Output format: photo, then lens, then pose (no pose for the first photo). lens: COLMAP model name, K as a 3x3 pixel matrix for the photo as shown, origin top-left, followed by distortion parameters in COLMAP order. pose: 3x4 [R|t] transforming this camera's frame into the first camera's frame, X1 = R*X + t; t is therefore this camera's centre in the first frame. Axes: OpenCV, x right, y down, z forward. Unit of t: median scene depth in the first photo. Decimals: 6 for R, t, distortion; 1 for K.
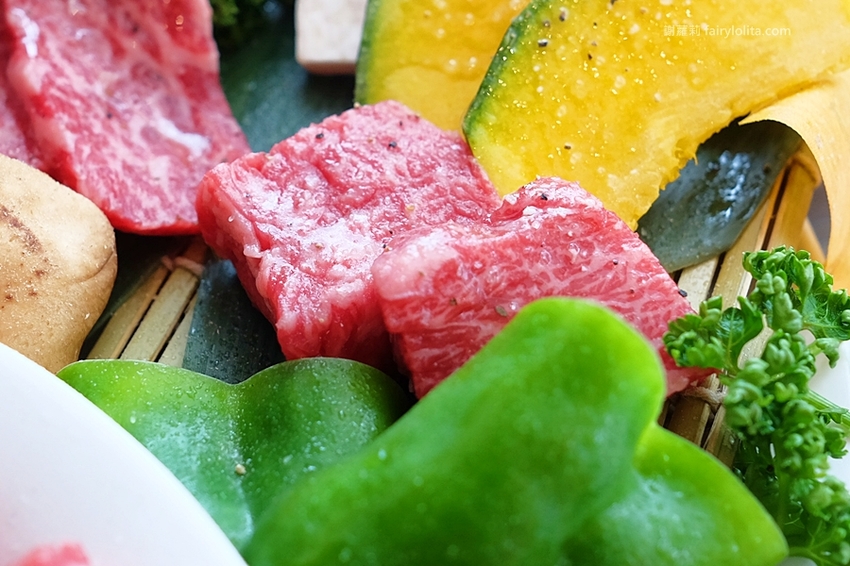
lens RADIAL K [[1644.9, 0, 436.1], [0, 1644.9, 282.5], [0, 0, 1]] dist [-0.079128, -0.059933]
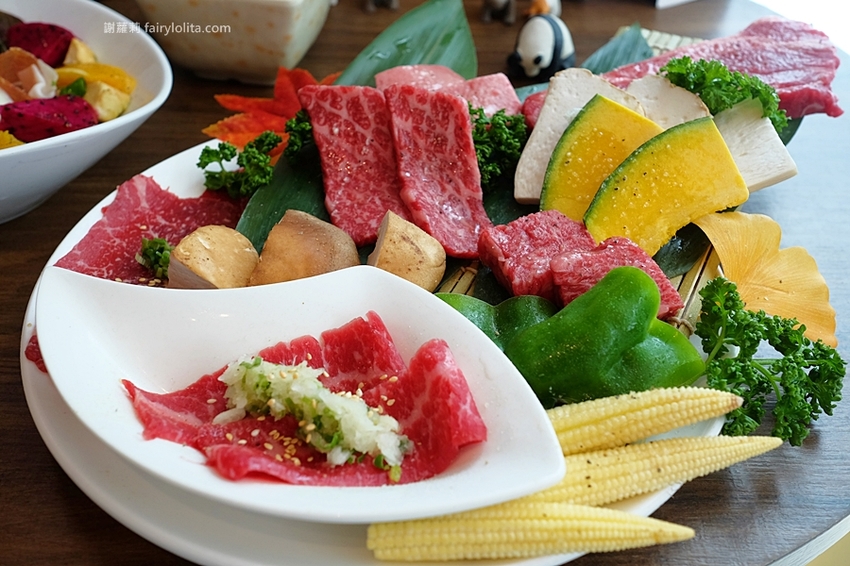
lens RADIAL K [[1129.2, 0, 425.0], [0, 1129.2, 283.0], [0, 0, 1]] dist [-0.010050, -0.008167]
pose [[0.995629, 0.048515, -0.079806, -0.084912], [-0.060340, 0.986357, -0.153161, 0.289550], [0.071287, 0.157307, 0.984973, -0.738250]]
